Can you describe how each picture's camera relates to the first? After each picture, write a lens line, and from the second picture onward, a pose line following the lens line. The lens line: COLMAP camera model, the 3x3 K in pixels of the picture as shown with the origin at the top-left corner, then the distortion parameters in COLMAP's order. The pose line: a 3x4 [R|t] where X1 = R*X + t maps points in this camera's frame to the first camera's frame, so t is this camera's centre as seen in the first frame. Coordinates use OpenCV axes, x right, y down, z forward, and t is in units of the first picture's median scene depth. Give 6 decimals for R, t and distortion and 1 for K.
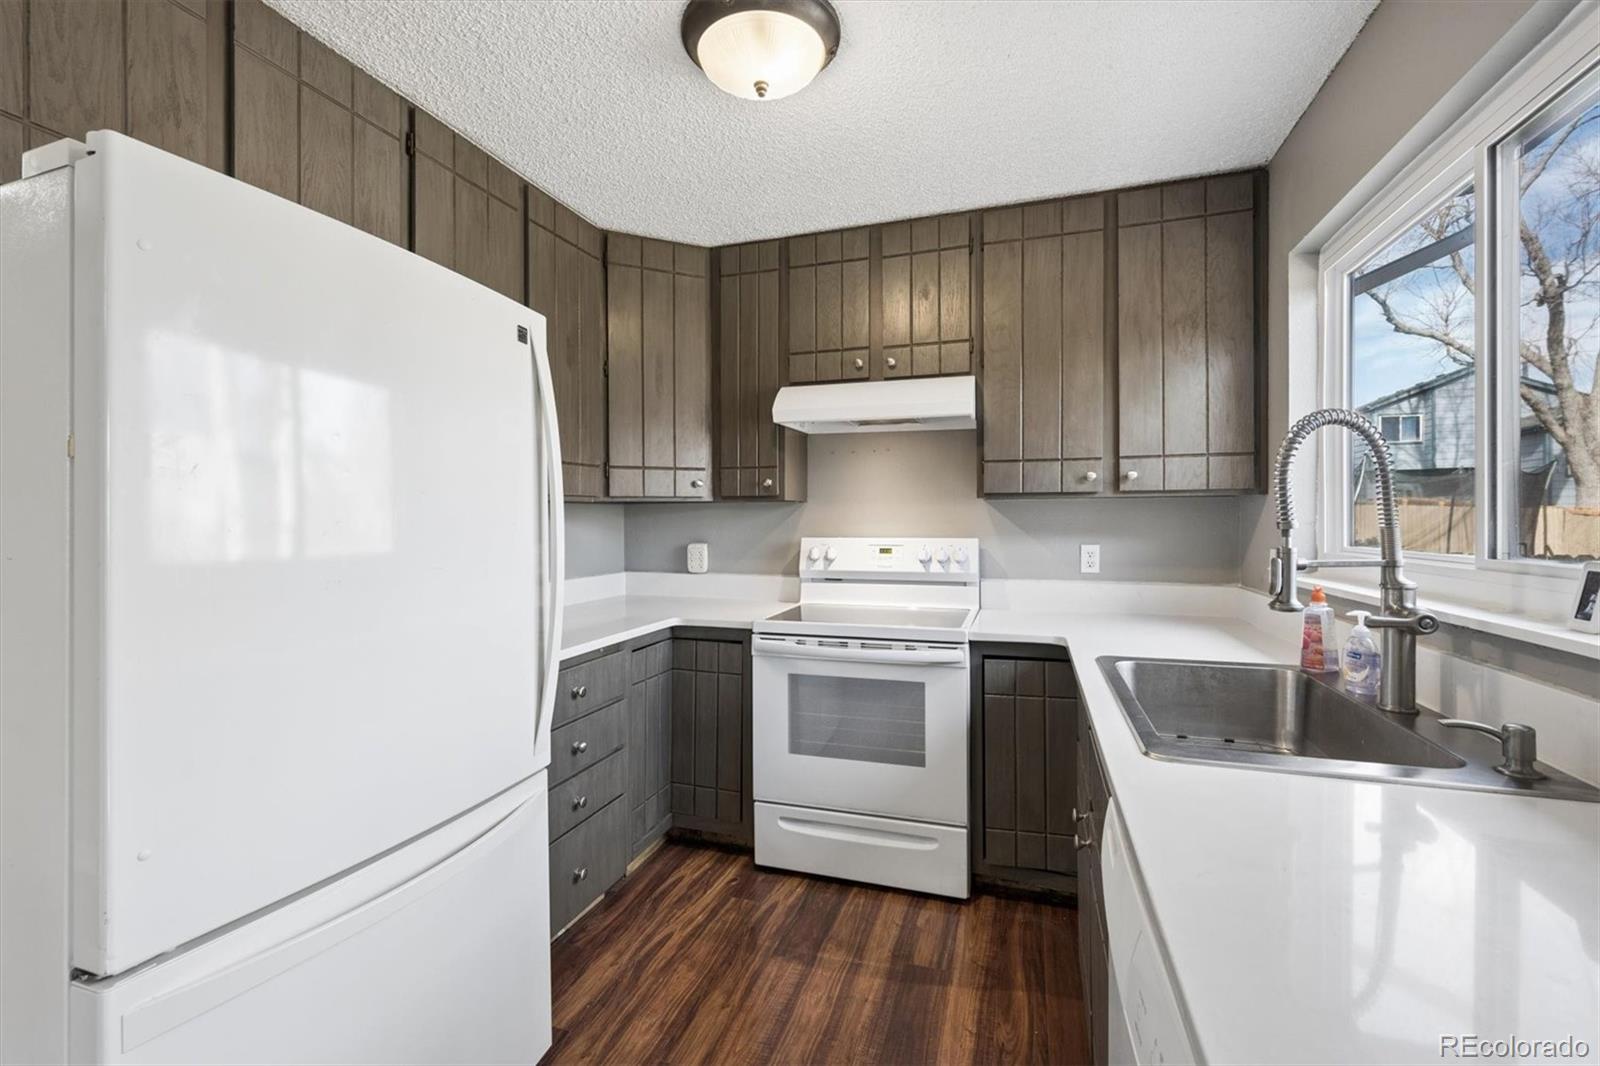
lens RADIAL K [[673.6, 0, 800.8], [0, 673.6, 524.8], [0, 0, 1]] dist [-0.000671, -0.000252]
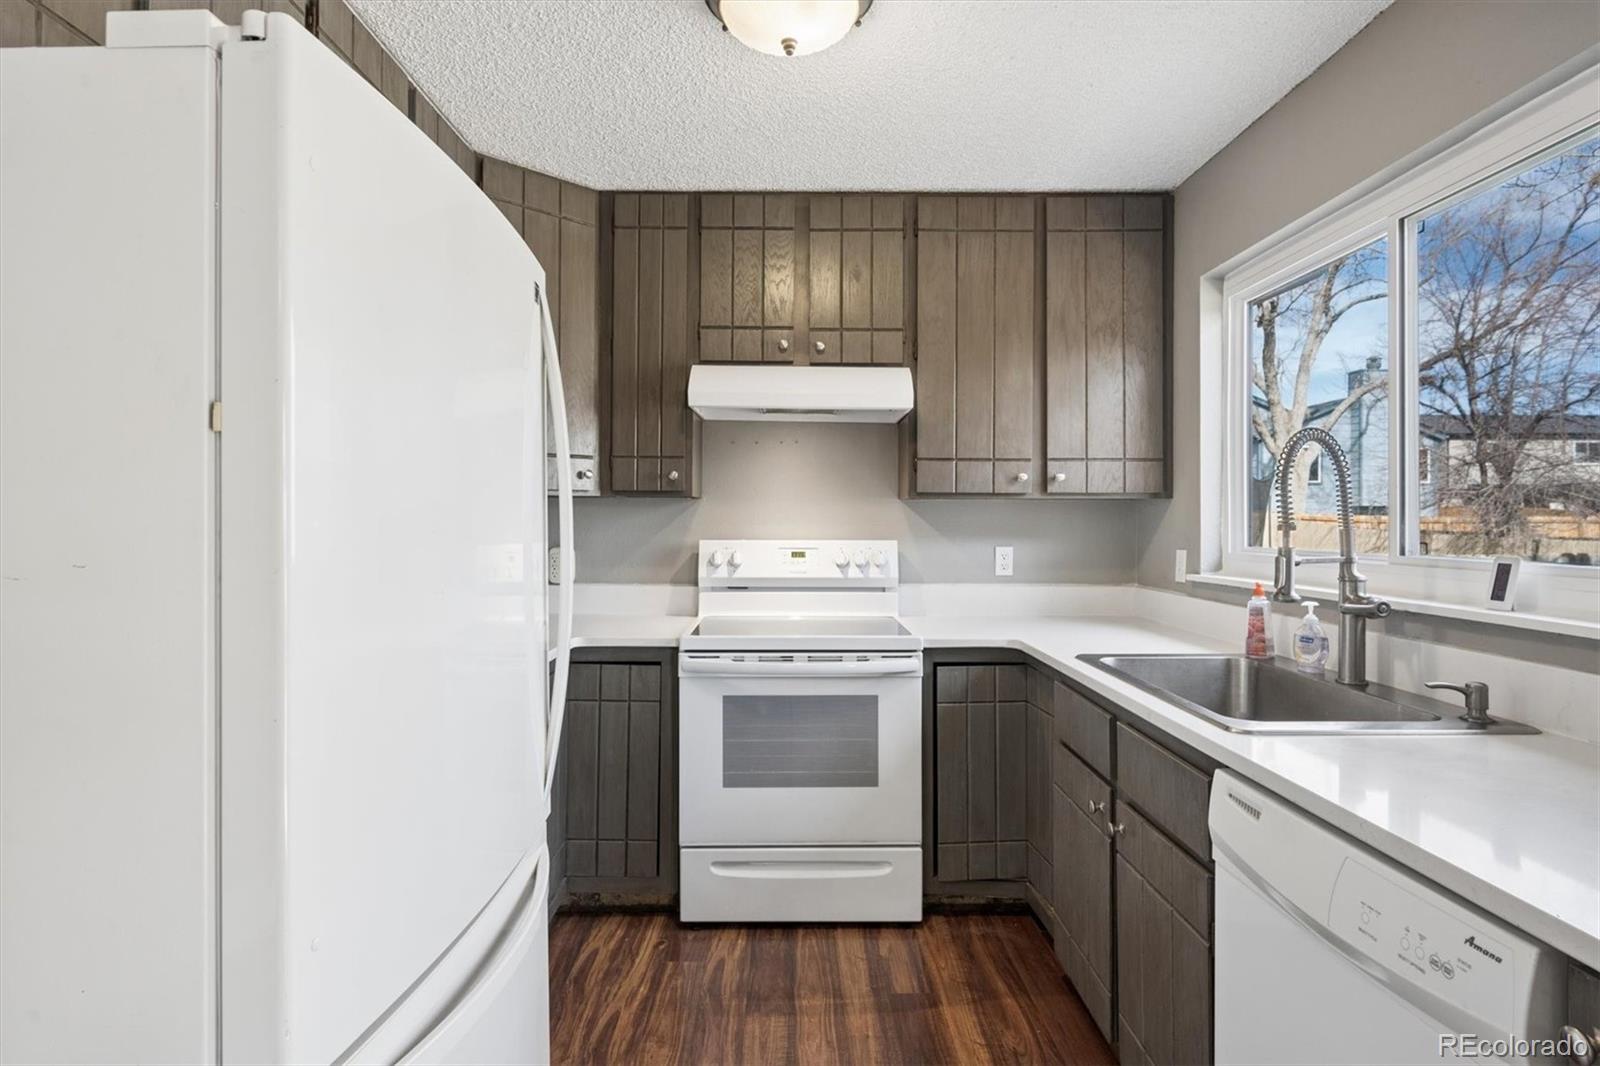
lens RADIAL K [[813.0, 0, 790.6], [0, 813.0, 518.6], [0, 0, 1]] dist [-0.003310, 0.001101]
pose [[0.948820, 0.007307, 0.315732, -0.273665], [-0.004573, 0.999945, -0.009400, 0.001339], [-0.315783, 0.007475, 0.948802, -0.026783]]
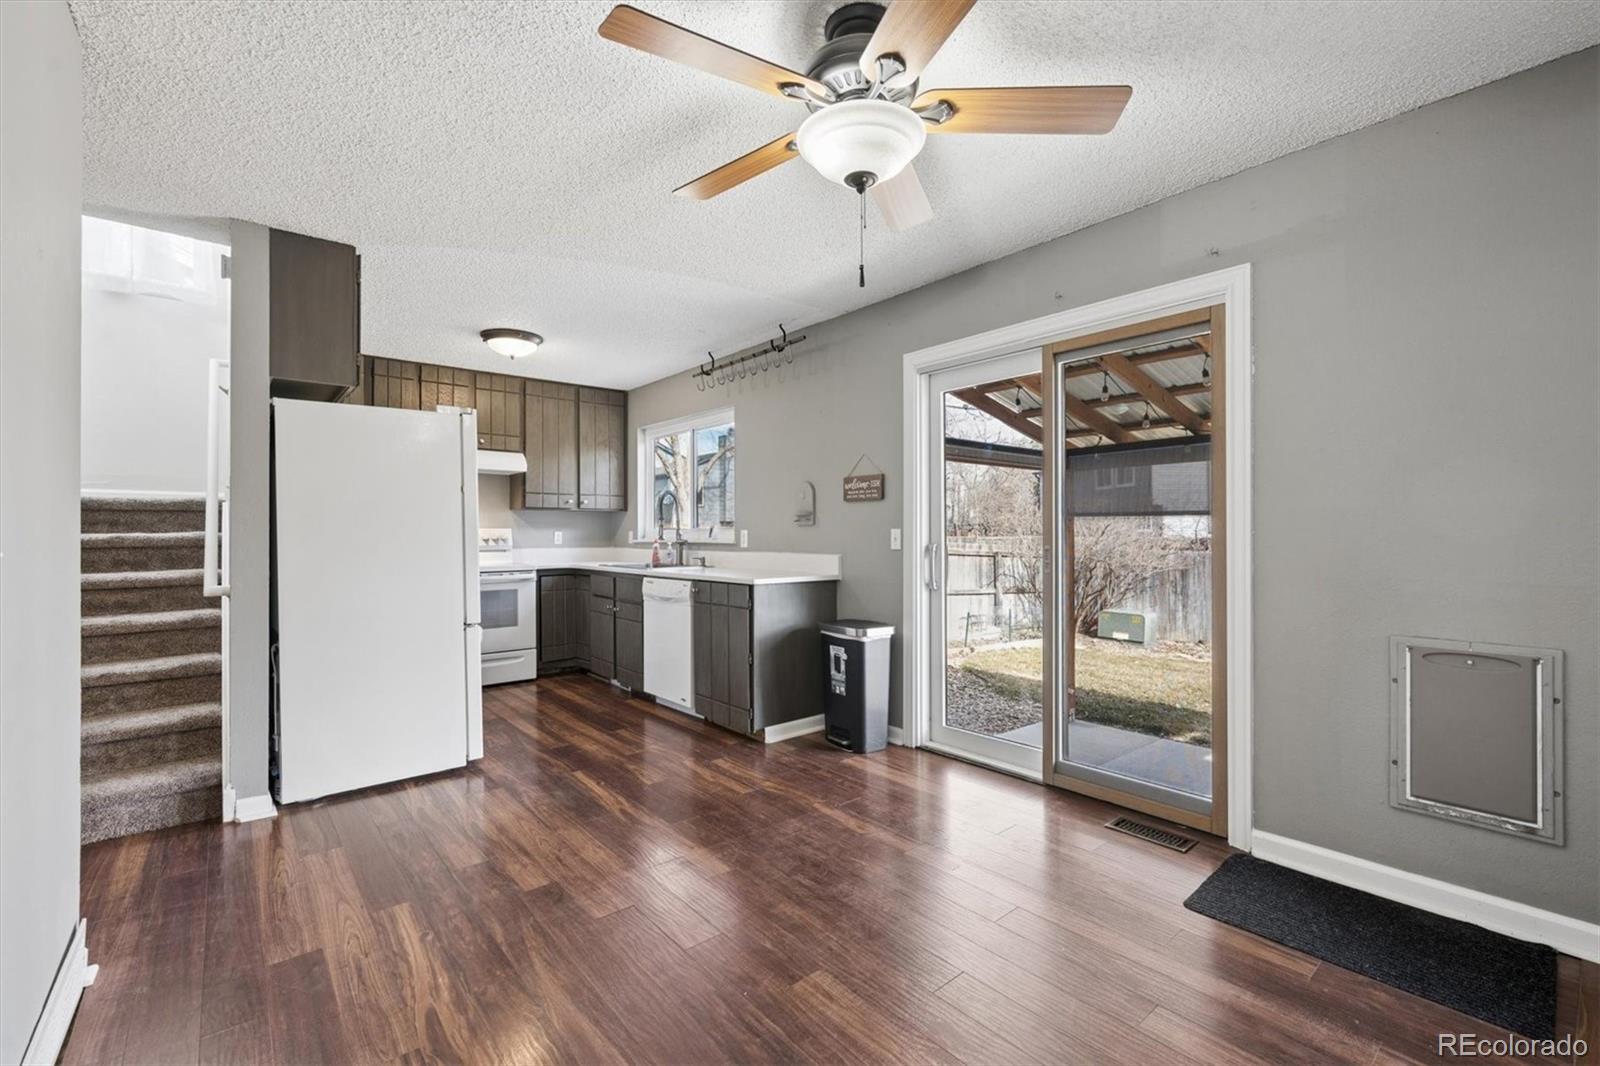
lens RADIAL K [[673.6, 0, 800.2], [0, 673.6, 527.9], [0, 0, 1]] dist [-0.000671, -0.000252]
pose [[0.509138, 0.010285, 0.860624, -1.239515], [0.006219, 0.999859, -0.015629, 0.065415], [-0.860663, 0.013310, 0.509002, -0.944806]]
